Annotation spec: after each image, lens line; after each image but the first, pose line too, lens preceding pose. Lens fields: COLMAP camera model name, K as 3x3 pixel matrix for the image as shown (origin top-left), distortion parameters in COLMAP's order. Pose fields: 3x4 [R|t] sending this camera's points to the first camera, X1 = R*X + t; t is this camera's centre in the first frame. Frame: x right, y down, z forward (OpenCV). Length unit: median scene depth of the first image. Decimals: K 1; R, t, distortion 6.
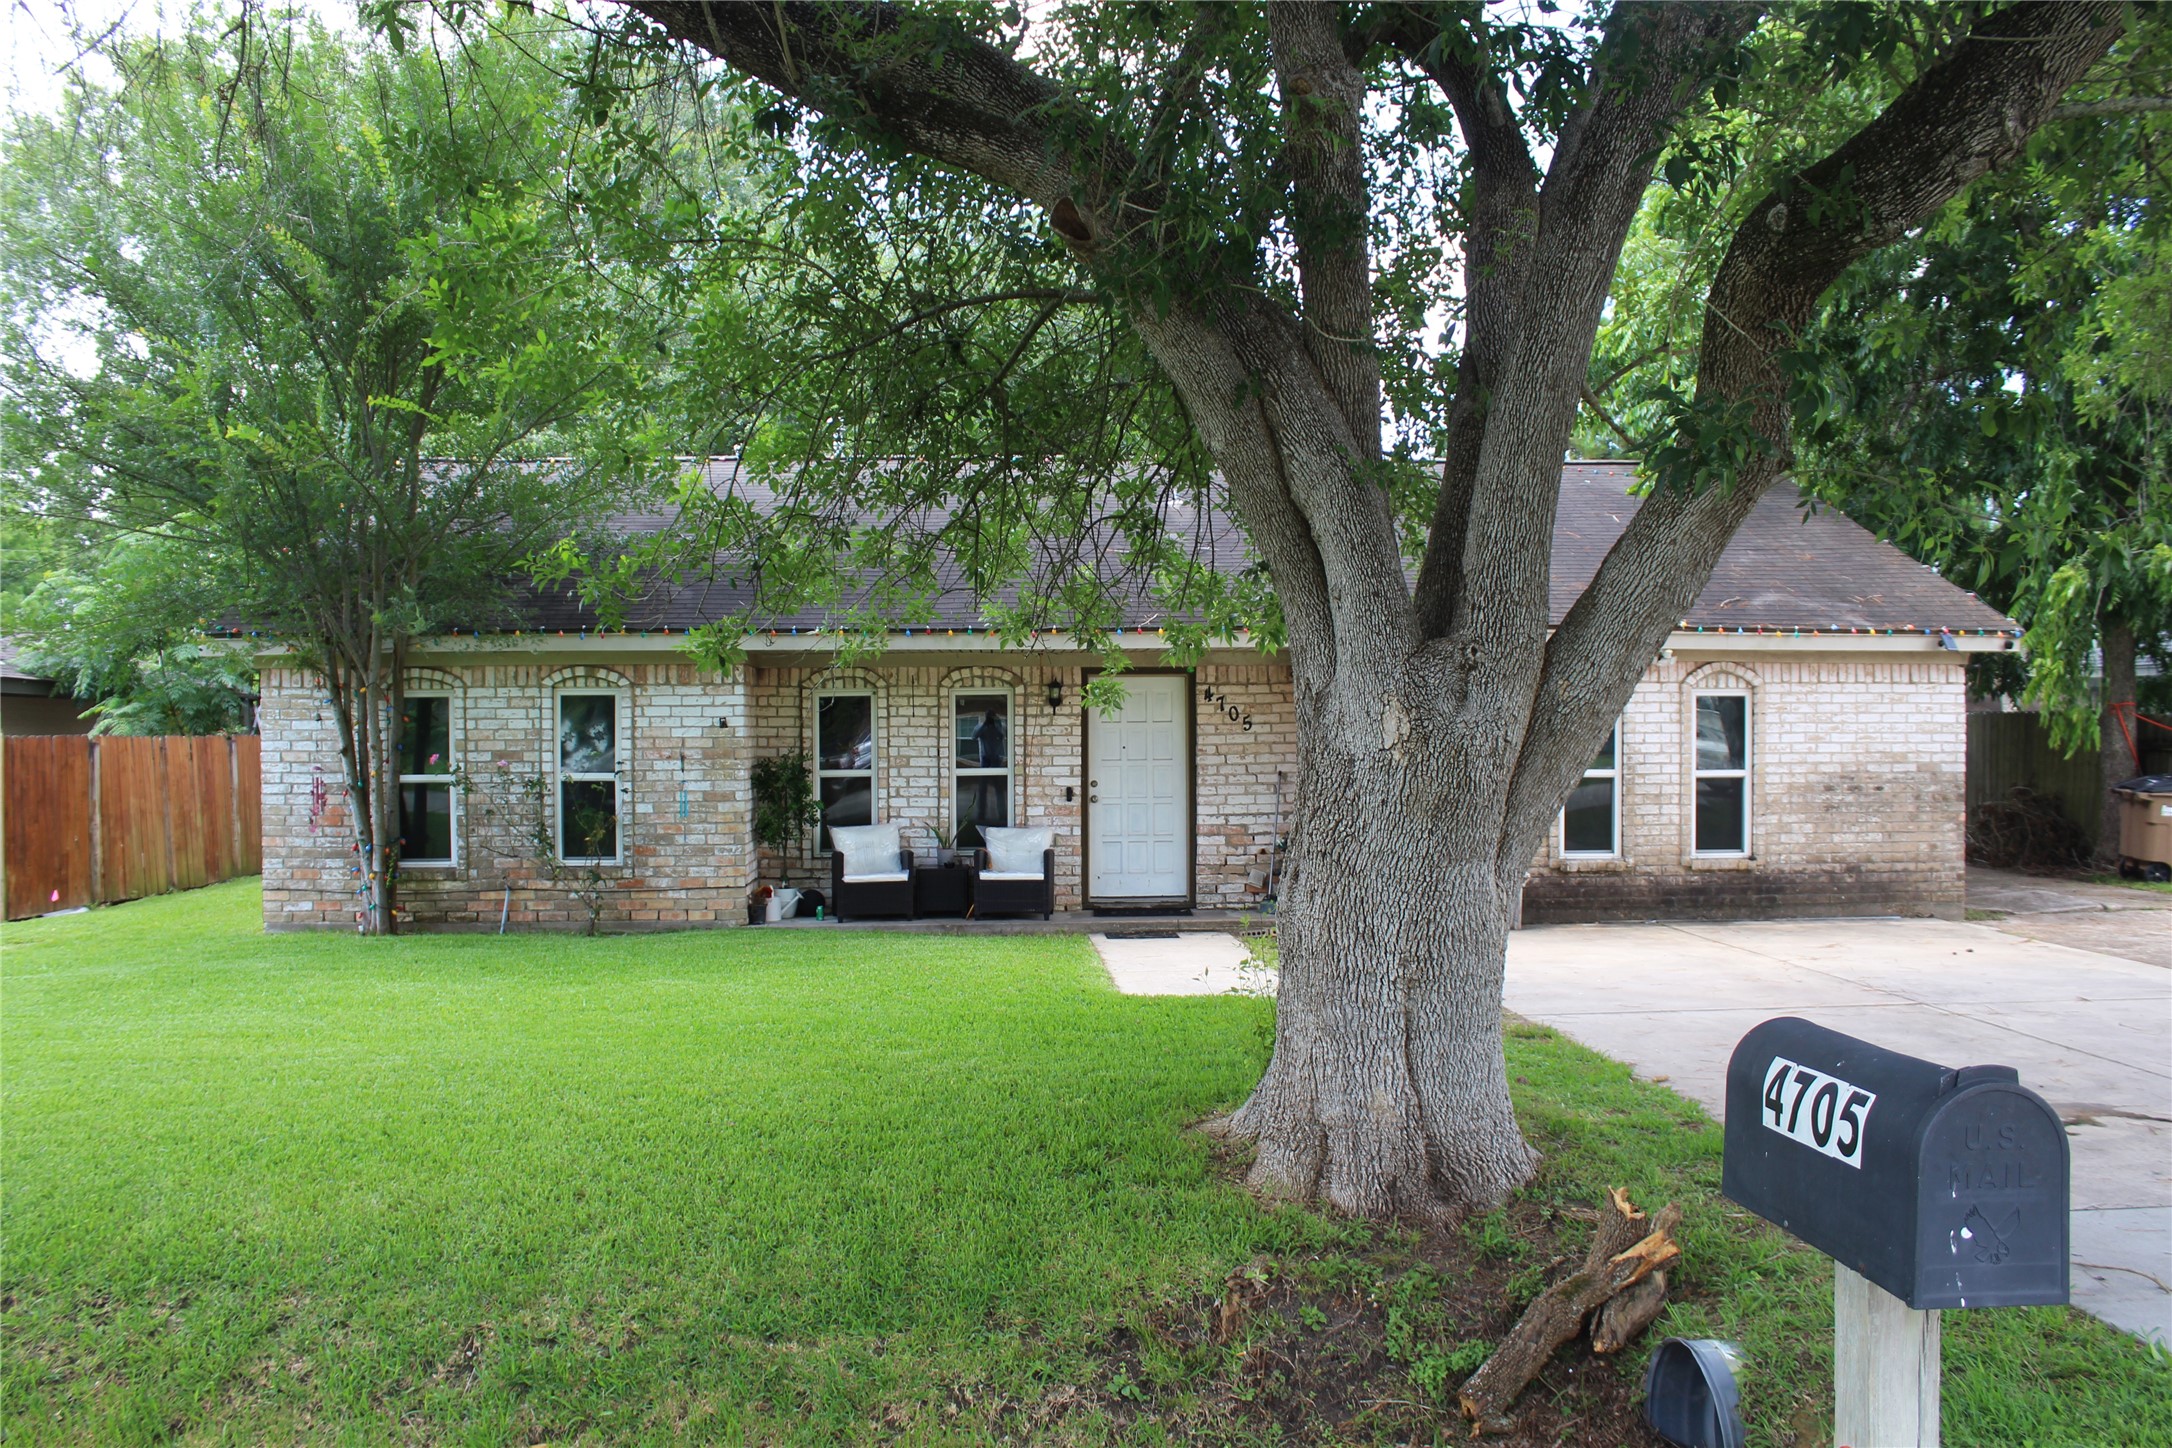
lens RADIAL K [[1825.8, 0, 1084.5], [0, 1825.8, 720.5], [0, 0, 1]] dist [-0.110335, -0.002389]
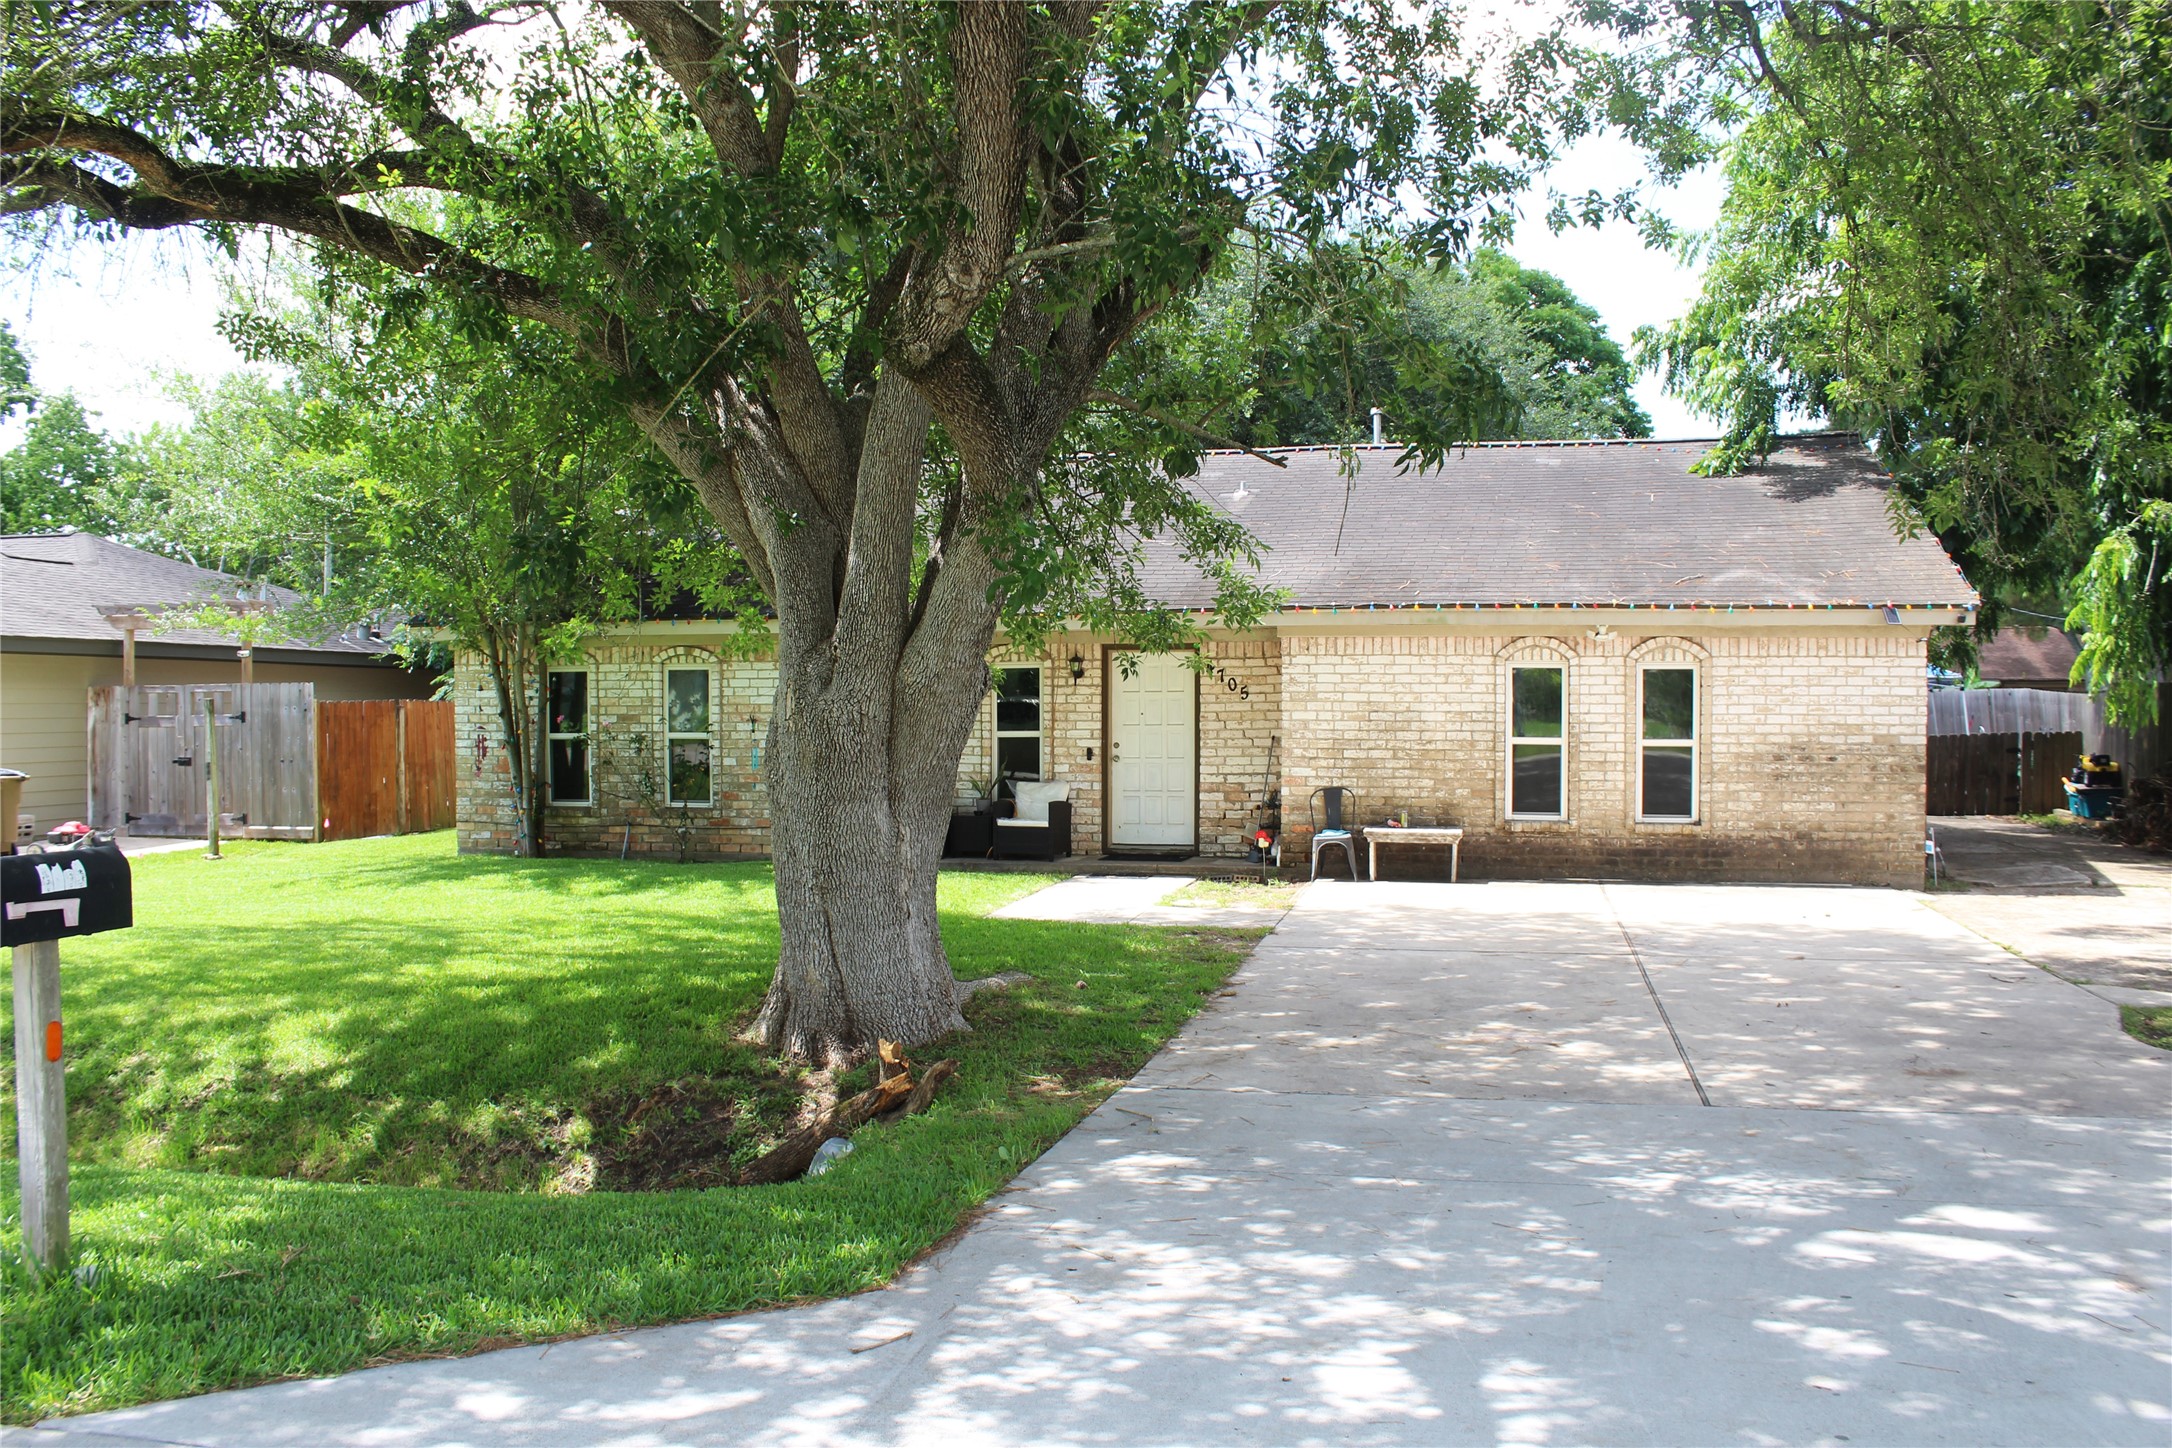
lens RADIAL K [[1825.8, 0, 1086.9], [0, 1825.8, 733.3], [0, 0, 1]] dist [-0.110335, -0.002389]
pose [[0.957657, 0.008824, -0.287775, 0.331561], [-0.000839, 0.999611, 0.027860, -0.005213], [0.287909, -0.026439, 0.957293, -0.109296]]
